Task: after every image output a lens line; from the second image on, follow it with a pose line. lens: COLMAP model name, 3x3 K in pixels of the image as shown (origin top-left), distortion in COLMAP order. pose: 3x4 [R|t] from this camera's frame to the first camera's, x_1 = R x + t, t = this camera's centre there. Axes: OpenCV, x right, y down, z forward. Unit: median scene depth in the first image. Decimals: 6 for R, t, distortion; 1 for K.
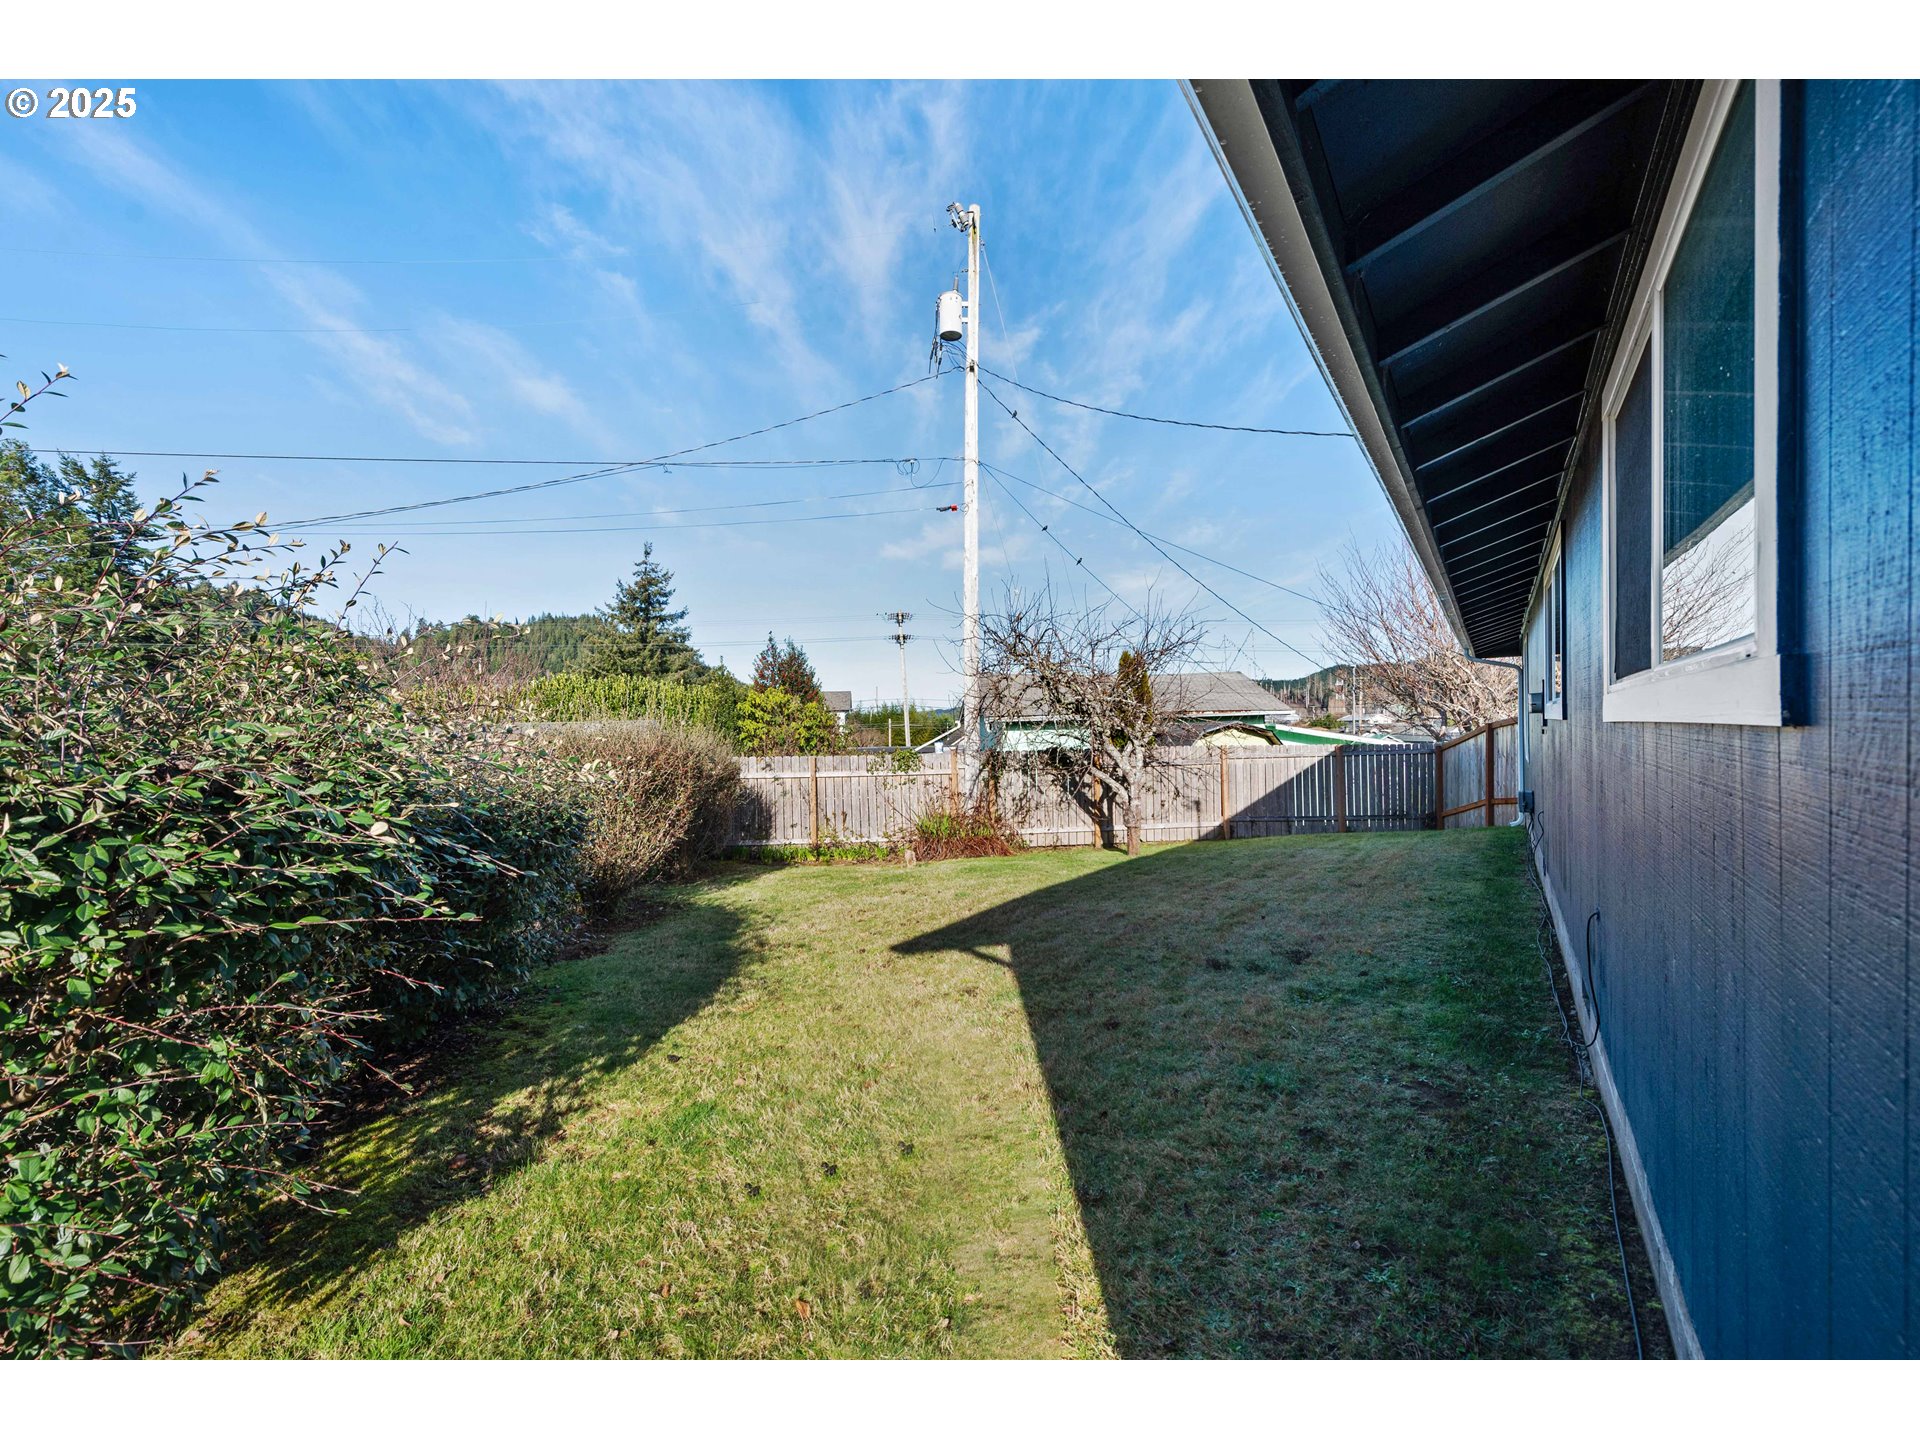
lens RADIAL K [[748.5, 0, 950.1], [0, 748.5, 730.8], [0, 0, 1]] dist [-0.000510, -0.000272]
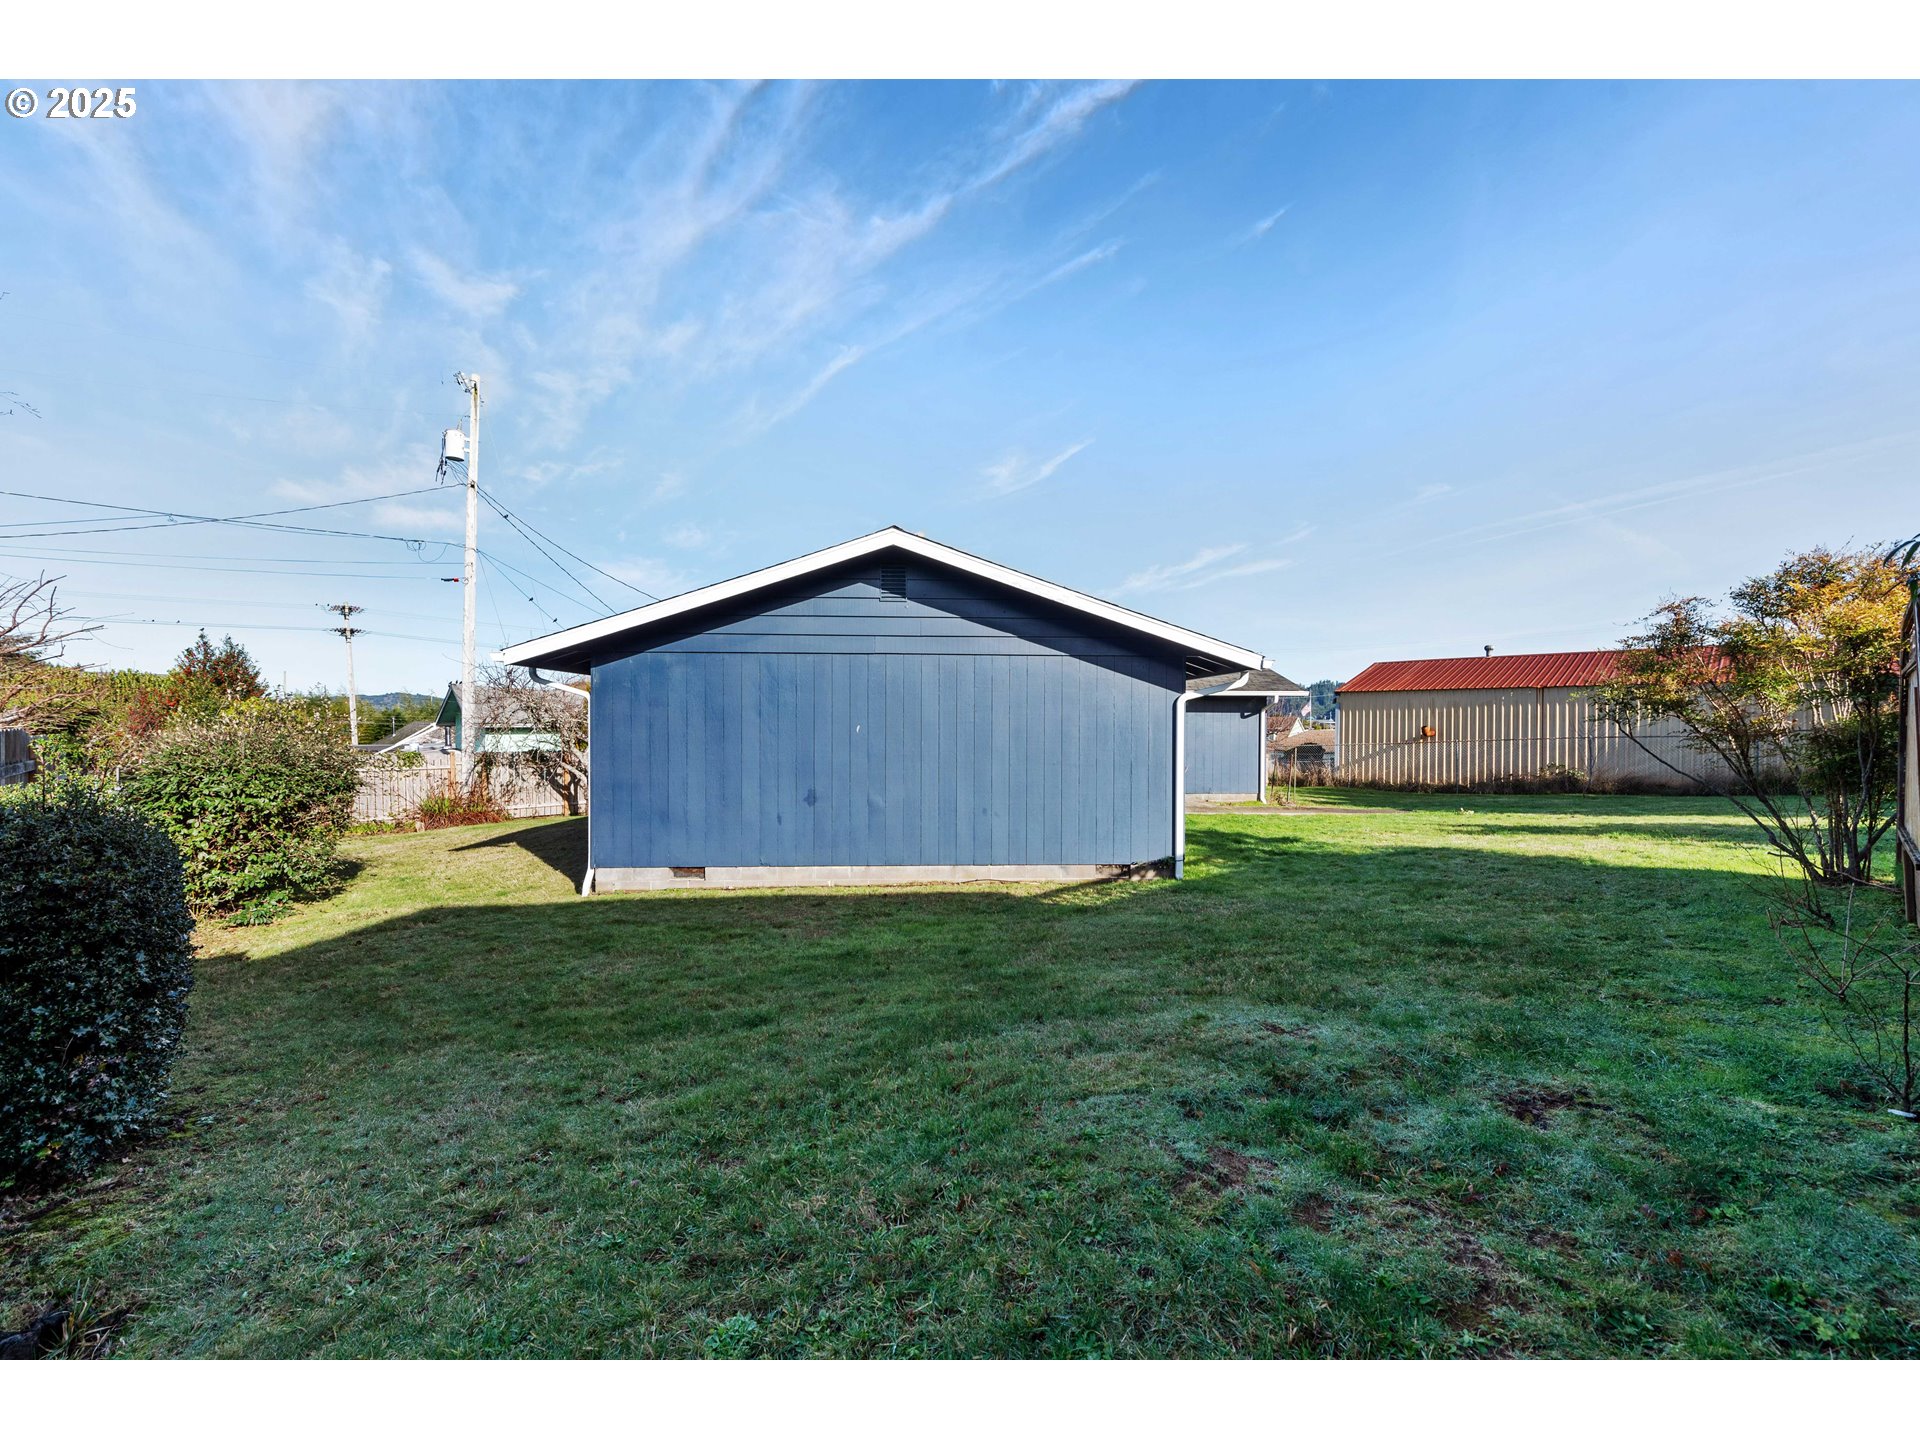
lens RADIAL K [[748.5, 0, 950.1], [0, 748.5, 730.8], [0, 0, 1]] dist [-0.000510, -0.000272]
pose [[0.792403, 0.013817, 0.609841, -0.108346], [-0.015977, 0.999871, -0.001893, -0.023838], [-0.609788, -0.008243, 0.792521, -0.648343]]
